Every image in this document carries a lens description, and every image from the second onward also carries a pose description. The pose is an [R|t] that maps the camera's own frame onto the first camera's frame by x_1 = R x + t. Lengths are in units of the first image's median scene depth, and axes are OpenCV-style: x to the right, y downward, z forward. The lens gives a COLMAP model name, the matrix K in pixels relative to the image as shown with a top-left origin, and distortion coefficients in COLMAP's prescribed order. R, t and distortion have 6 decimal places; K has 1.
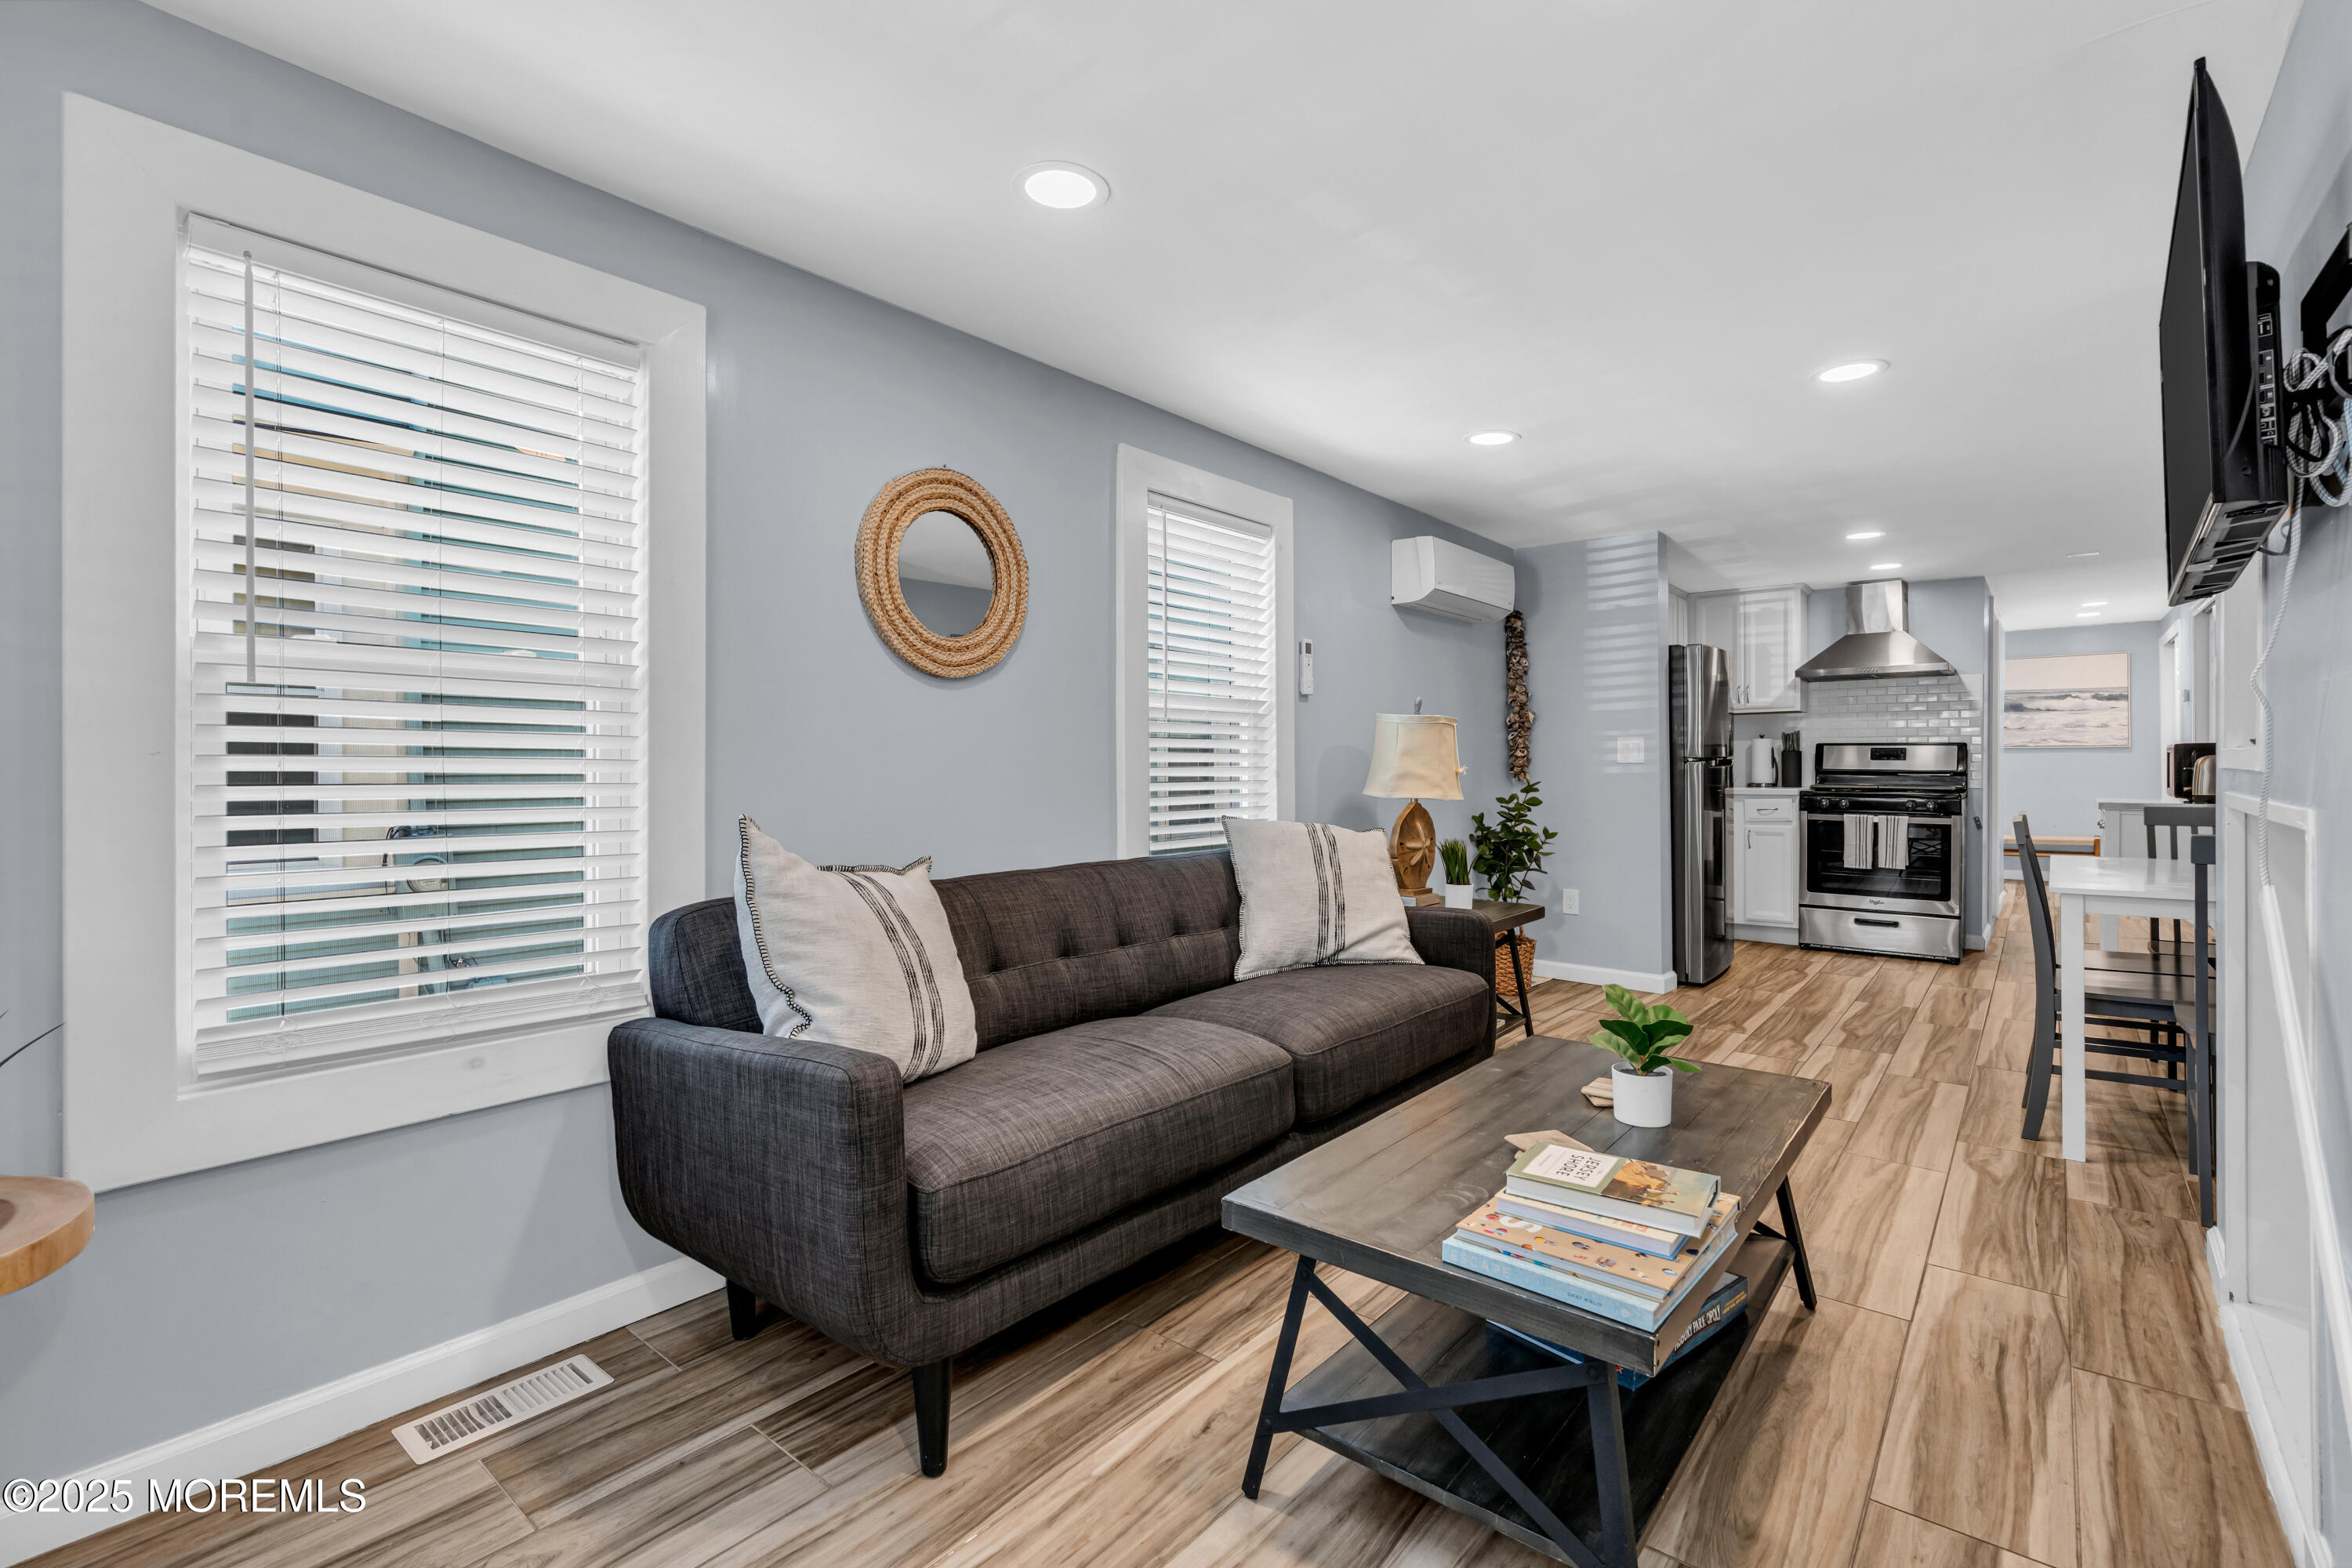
lens RADIAL K [[1053.9, 0, 1197.2], [0, 1053.9, 764.5], [0, 0, 1]] dist [-0.005061, 0.001775]
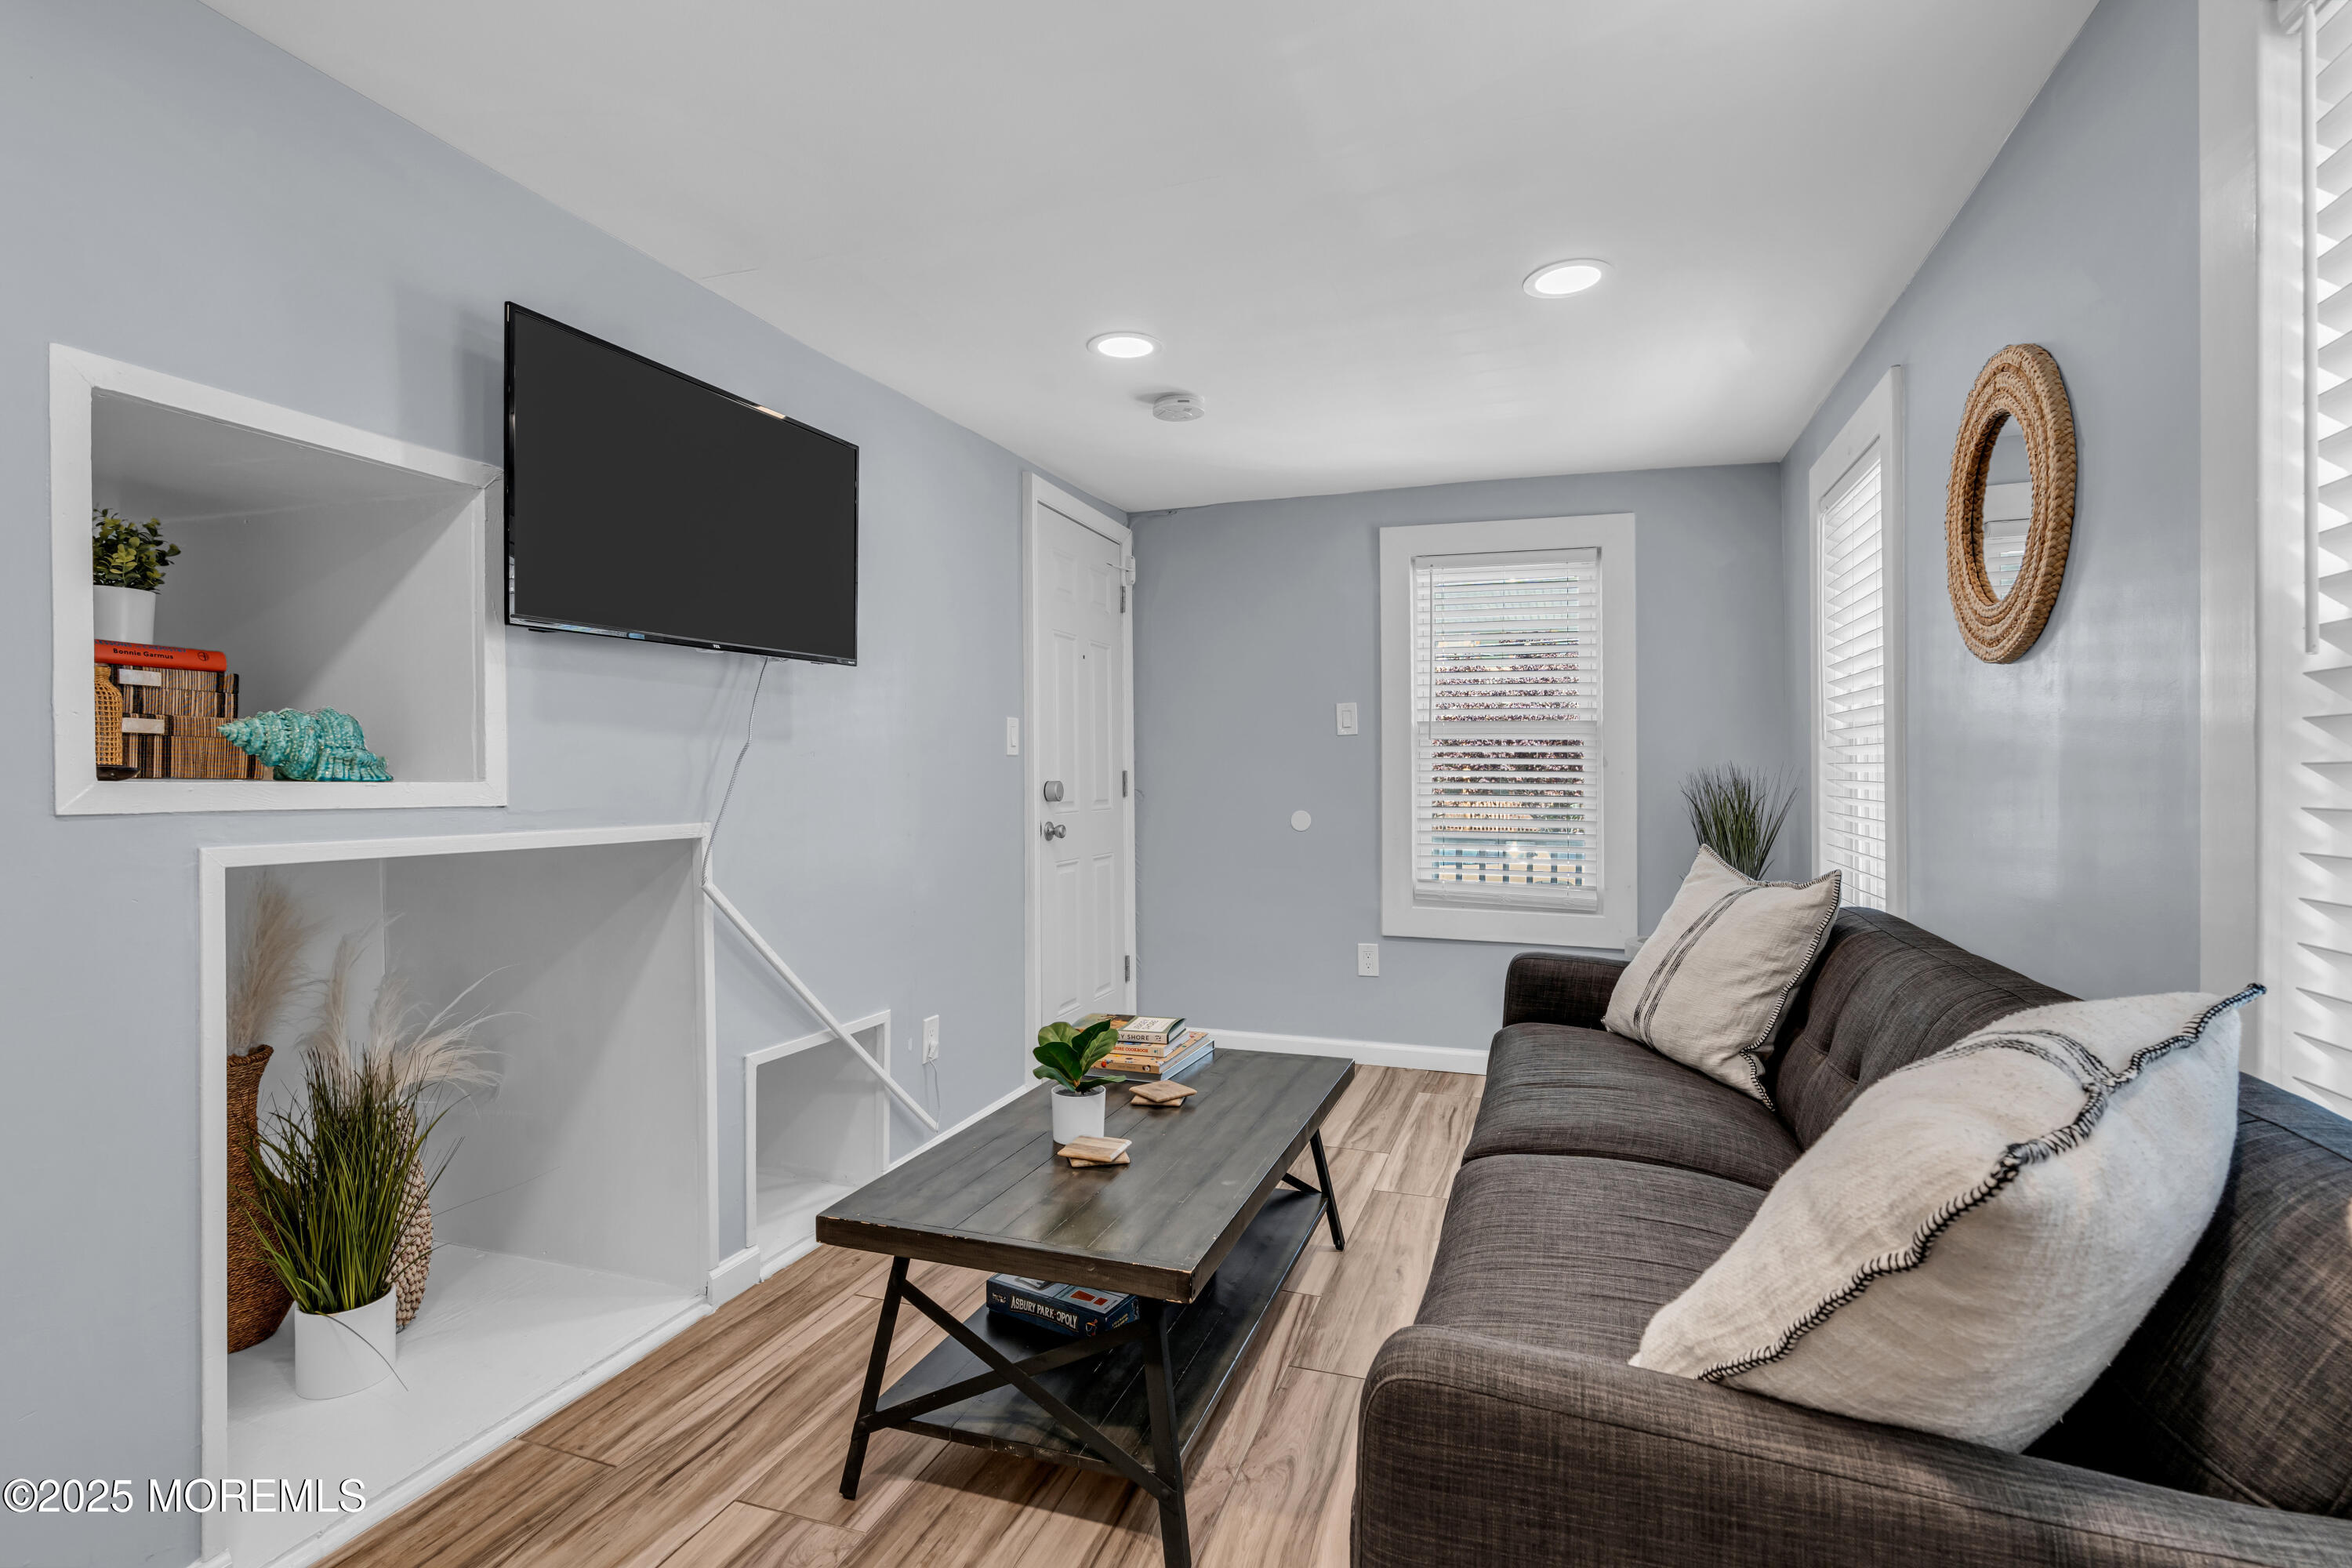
lens RADIAL K [[1102.5, 0, 1193.4], [0, 1102.5, 777.0], [0, 0, 1]] dist [-0.004005, 0.001561]
pose [[-0.938467, 0.006950, -0.345300, 0.418009], [0.008053, 0.999966, -0.001759, -0.008430], [0.345276, -0.004431, -0.938491, 1.247797]]
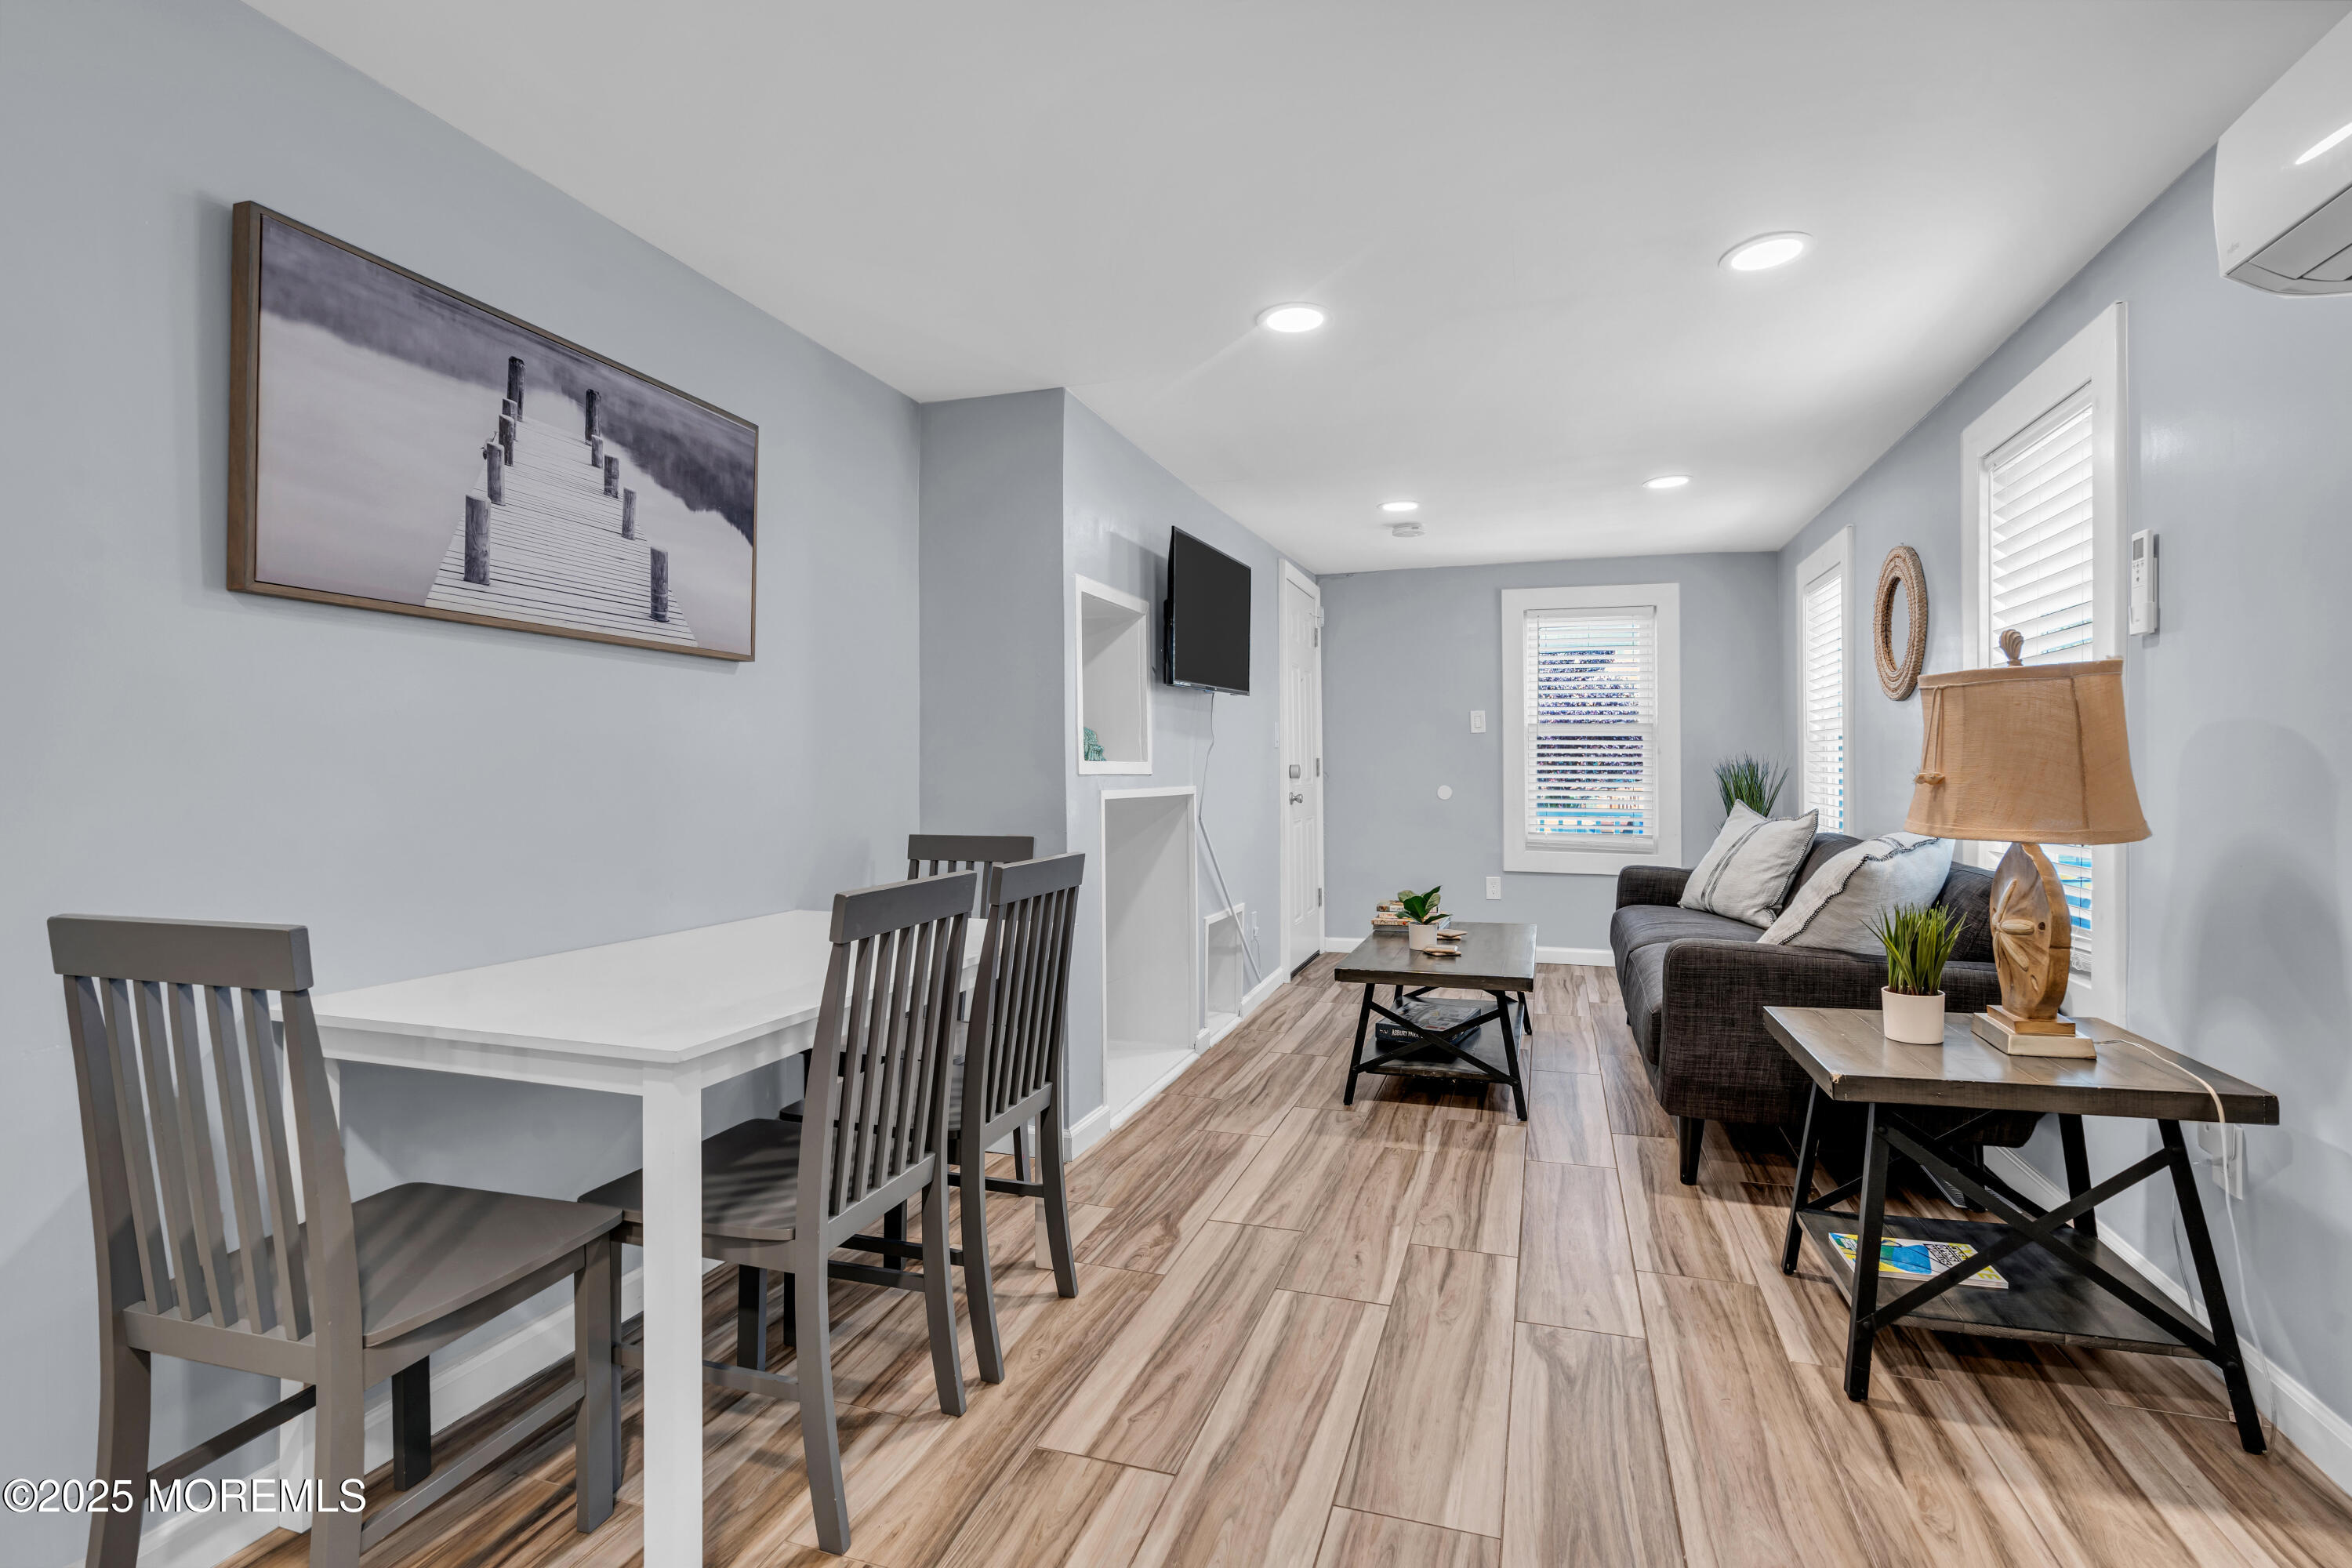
lens RADIAL K [[1102.5, 0, 1191.3], [0, 1102.5, 774.0], [0, 0, 1]] dist [-0.004005, 0.001561]
pose [[-0.932223, 0.011656, -0.361696, 0.951315], [0.011128, 0.999932, 0.003542, -0.000680], [0.361713, -0.000723, -0.932289, 1.677859]]
